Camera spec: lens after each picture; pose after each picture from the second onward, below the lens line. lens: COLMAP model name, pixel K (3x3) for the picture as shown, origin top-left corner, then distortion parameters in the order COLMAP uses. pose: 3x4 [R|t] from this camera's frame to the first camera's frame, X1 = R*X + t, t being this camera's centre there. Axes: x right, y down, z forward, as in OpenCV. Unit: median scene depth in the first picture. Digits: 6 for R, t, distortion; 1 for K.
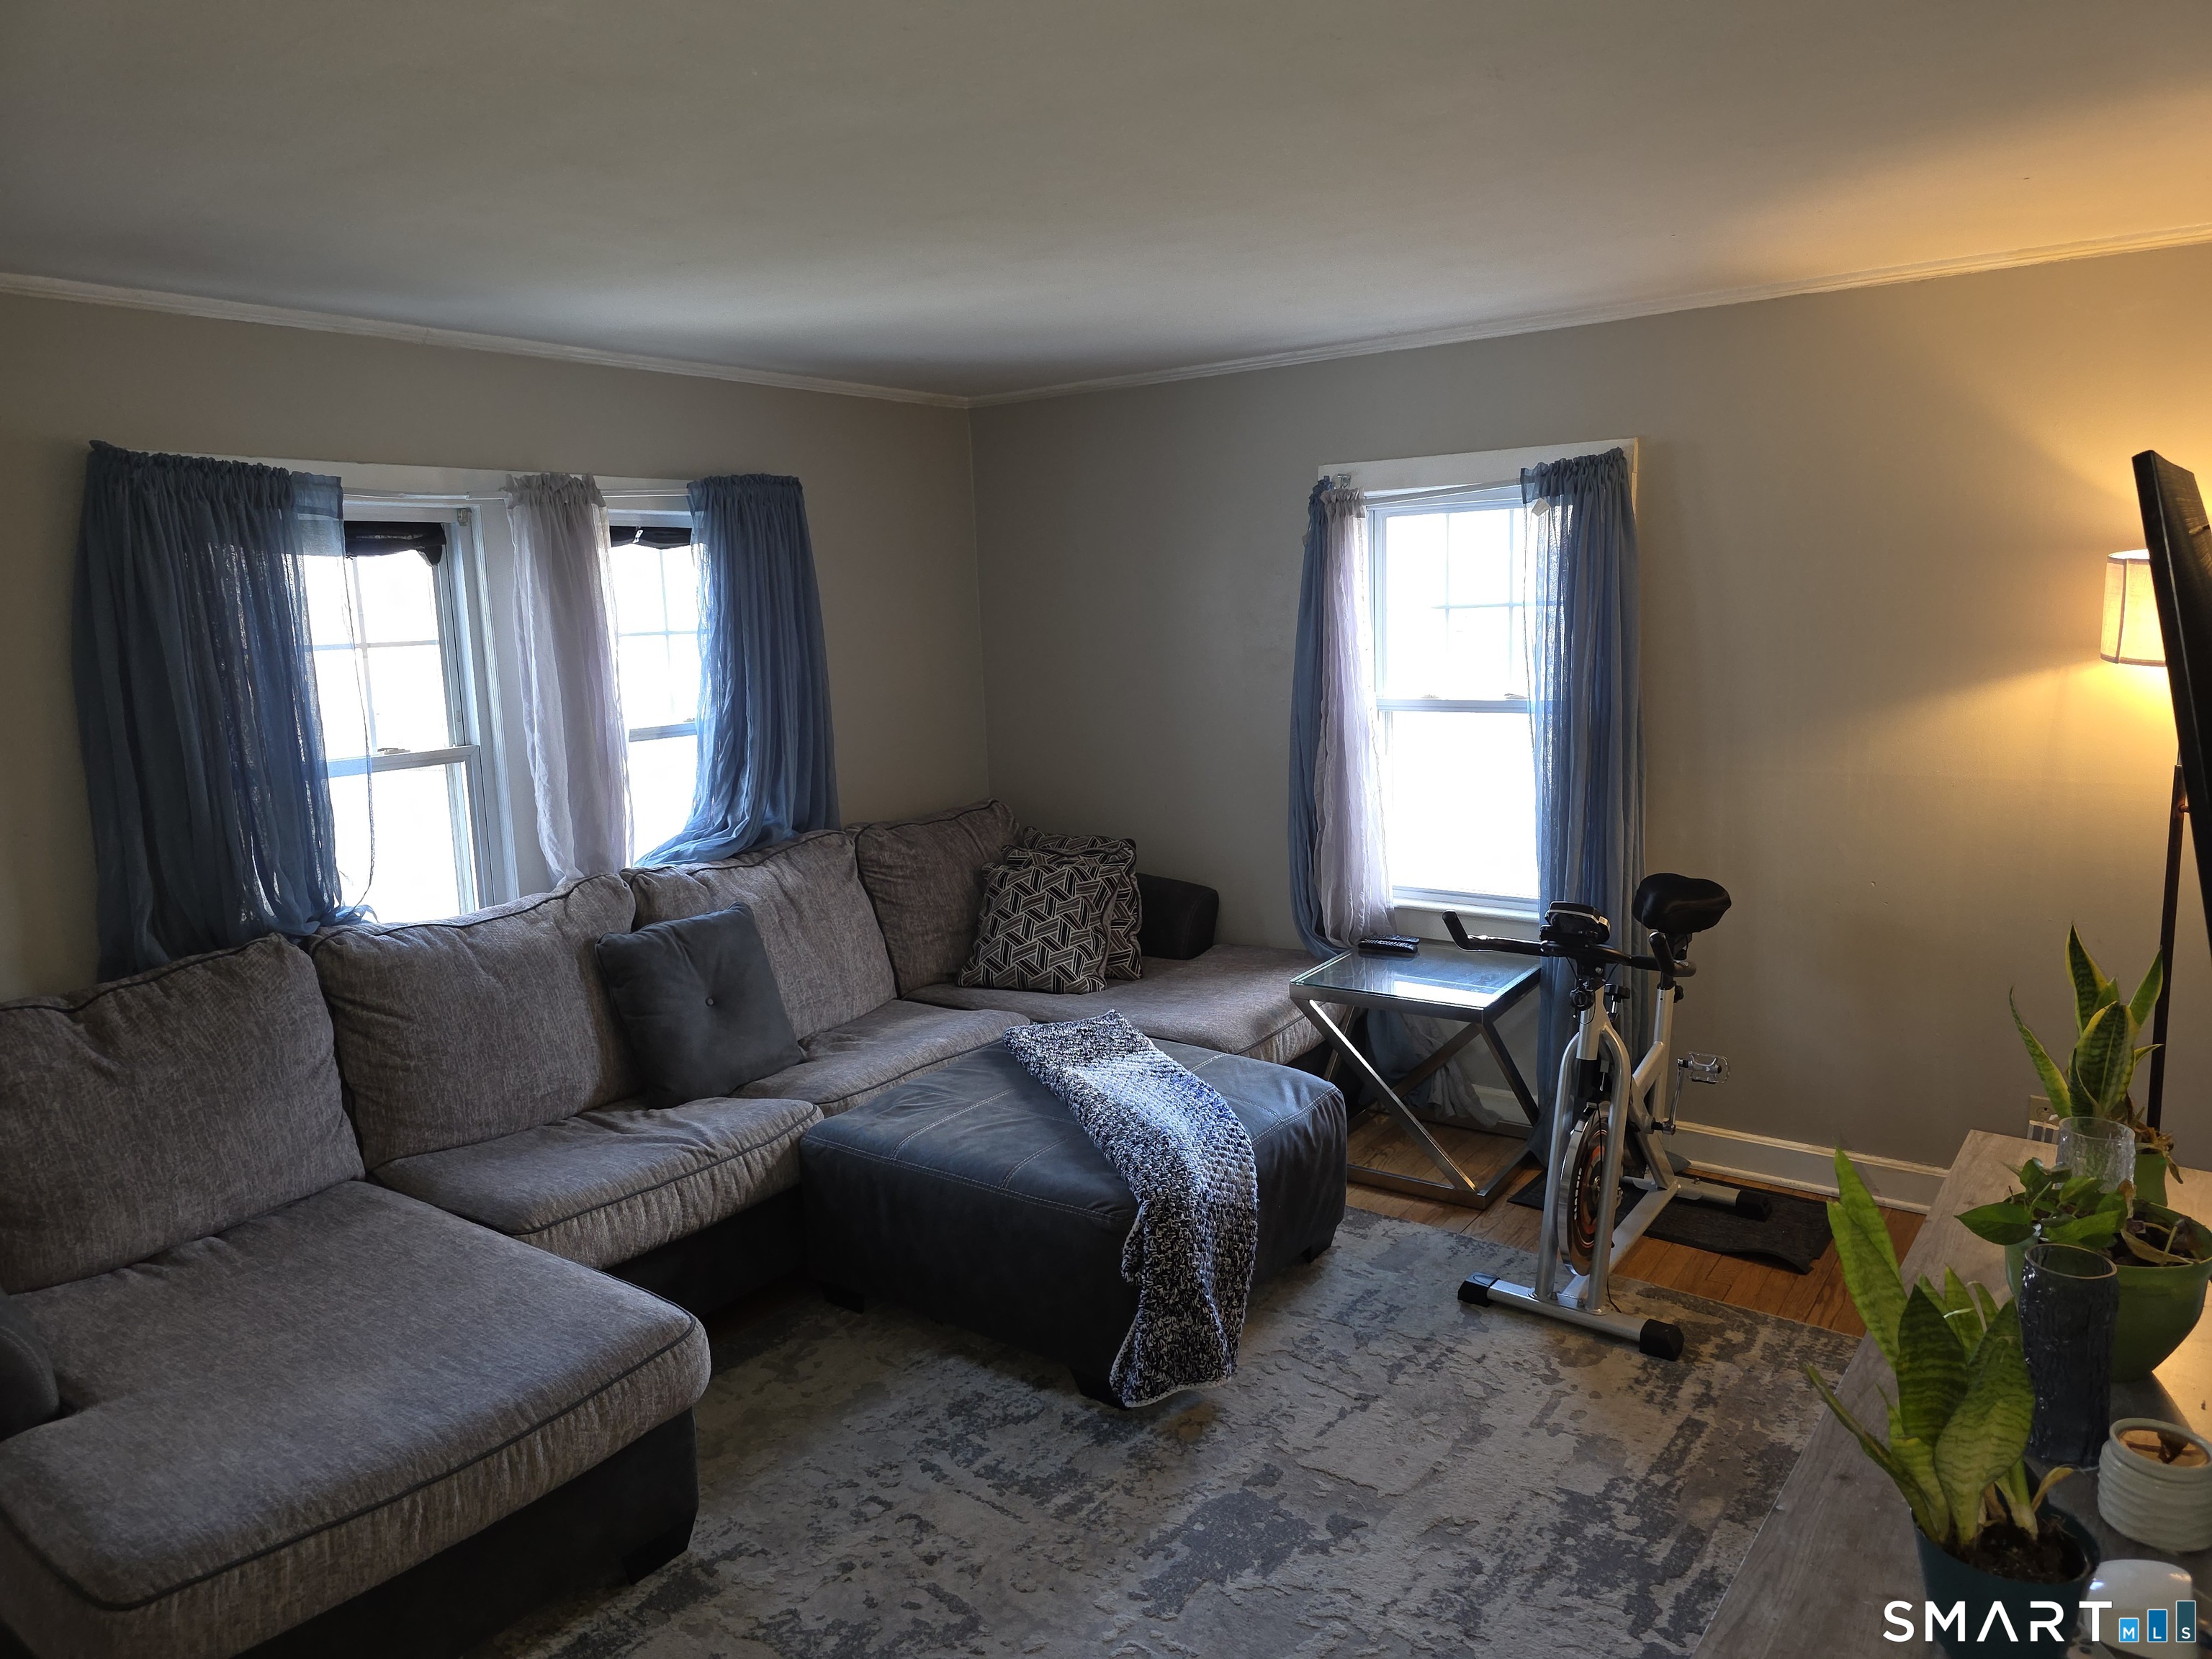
lens RADIAL K [[1506.1, 0, 1113.1], [0, 1506.1, 805.5], [0, 0, 1]] dist [0.047250, -0.044323]
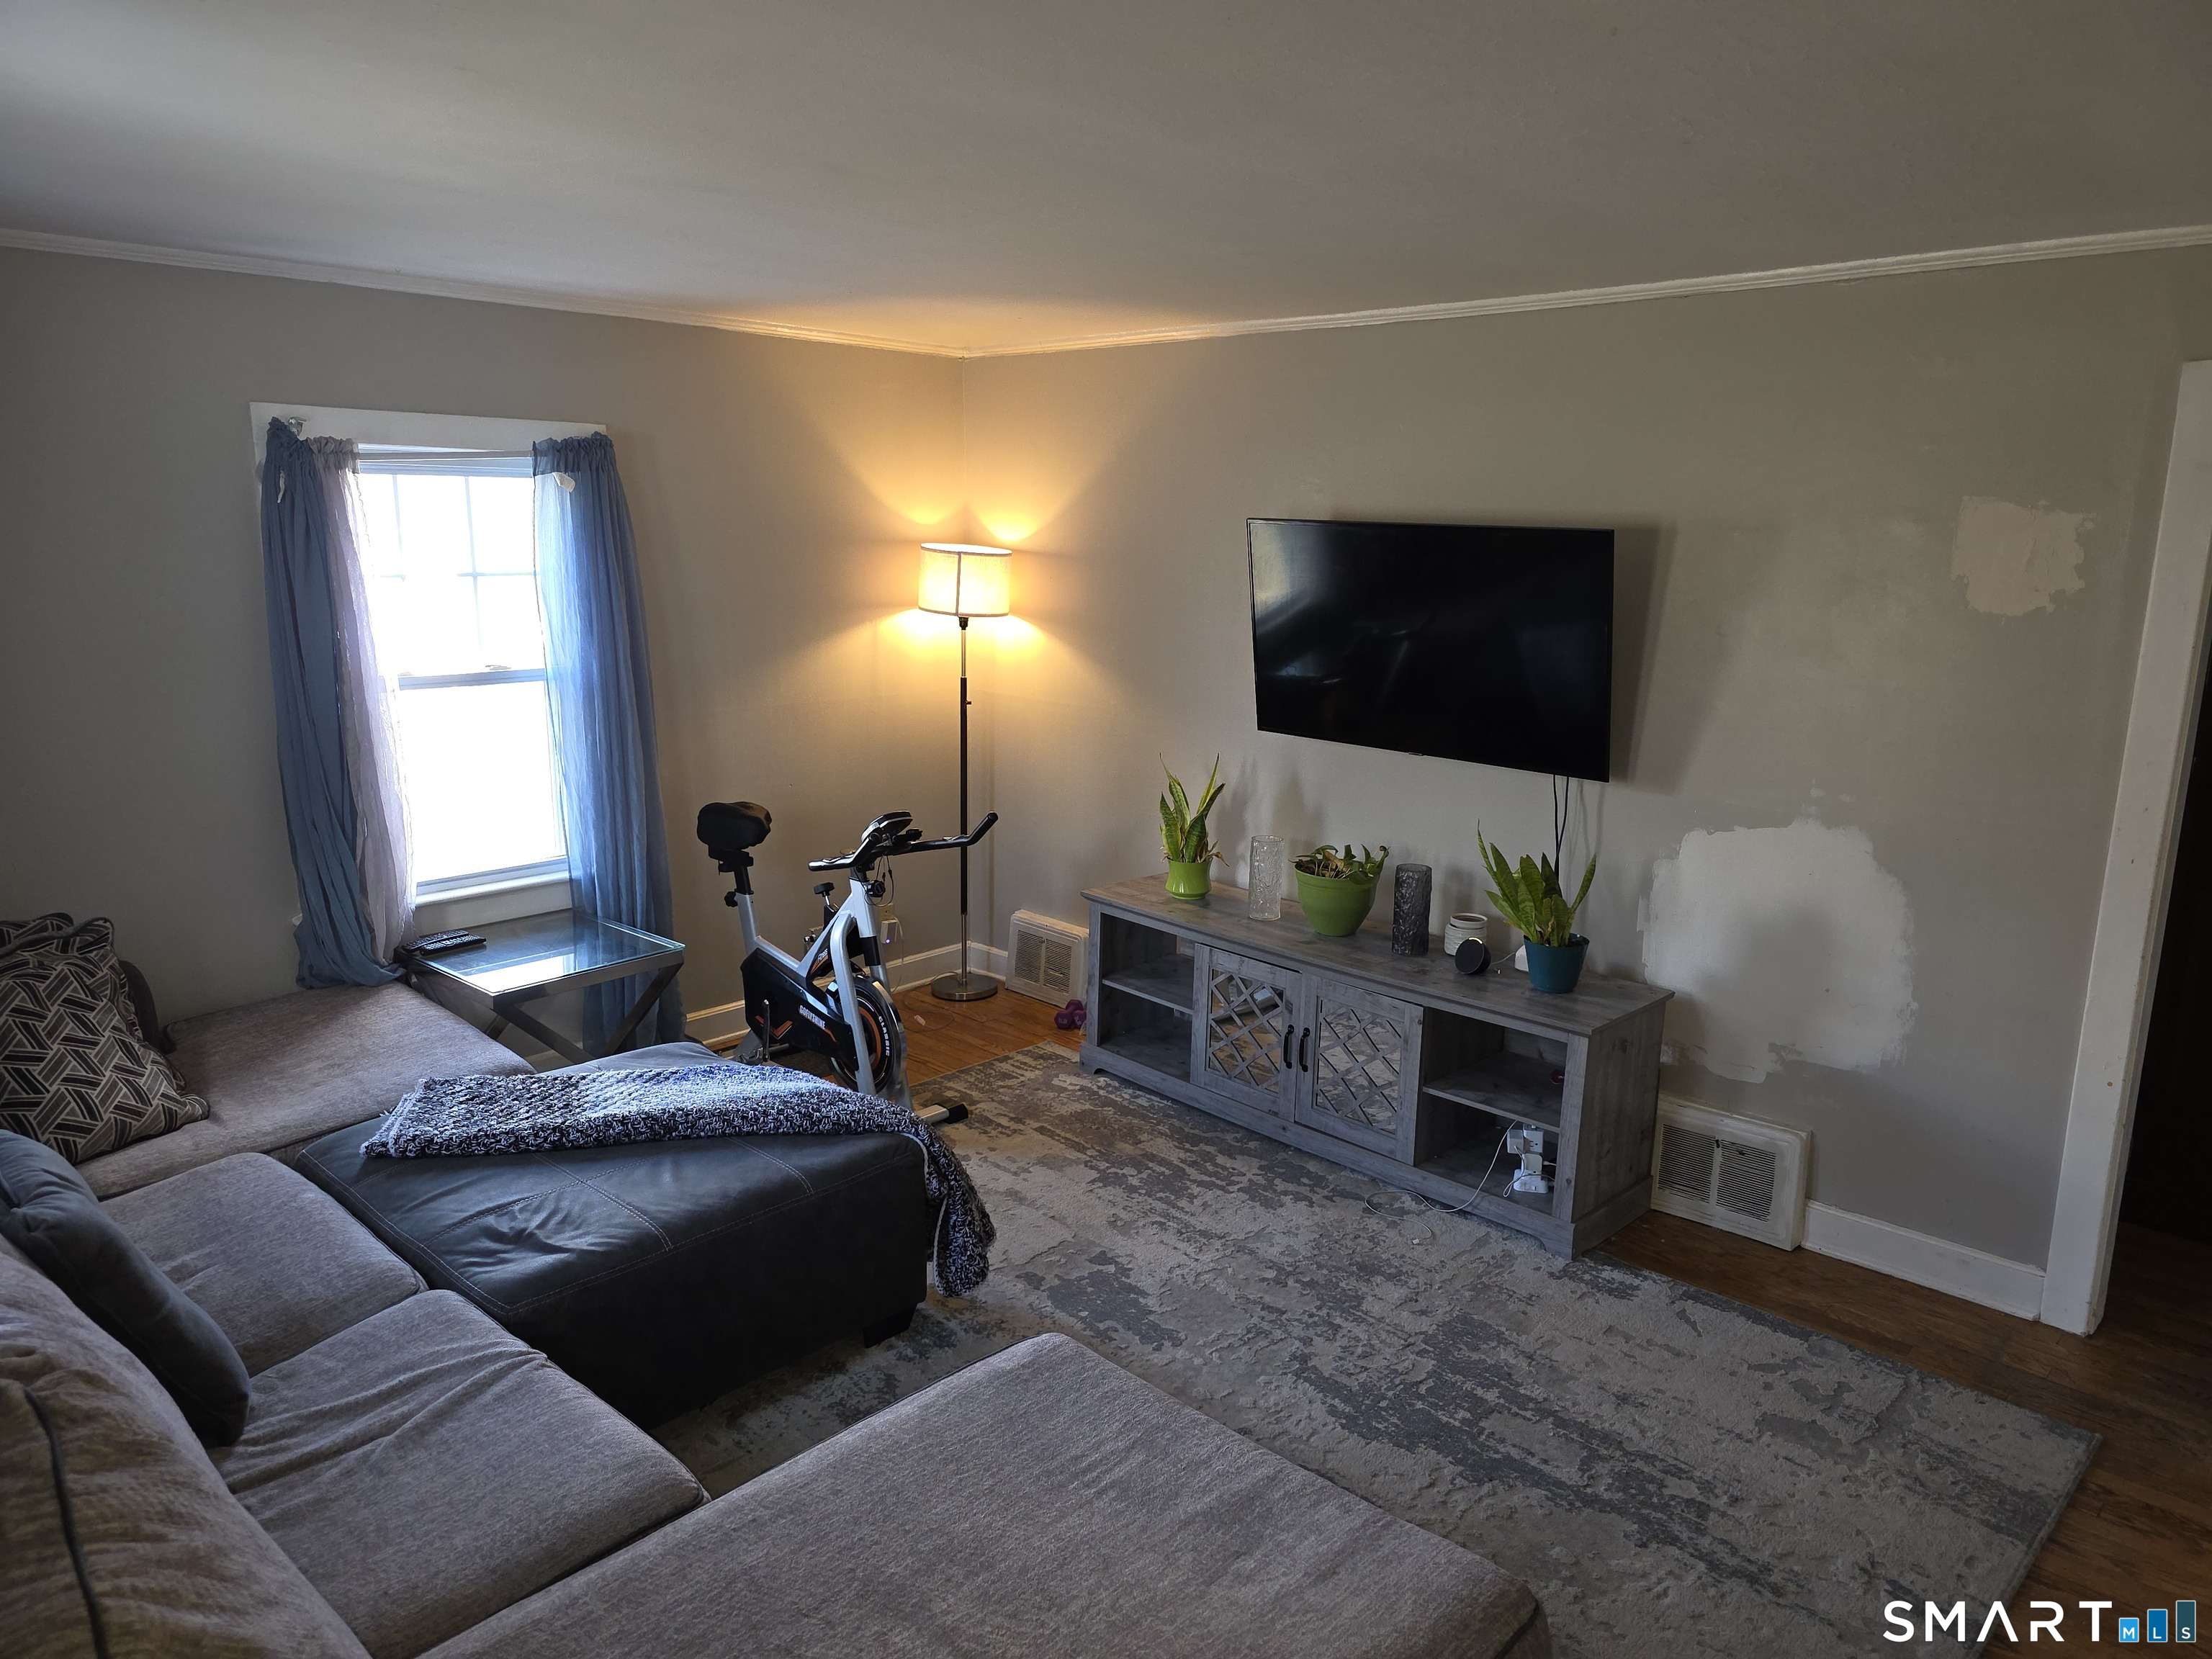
lens RADIAL K [[1490.7, 0, 1123.3], [0, 1490.7, 834.8], [0, 0, 1]] dist [0.063237, -0.072434]
pose [[0.114672, -0.172226, 0.978360, -0.893013], [0.128590, 0.979144, 0.157292, -0.088164], [-0.985046, 0.107771, 0.134427, 0.618007]]
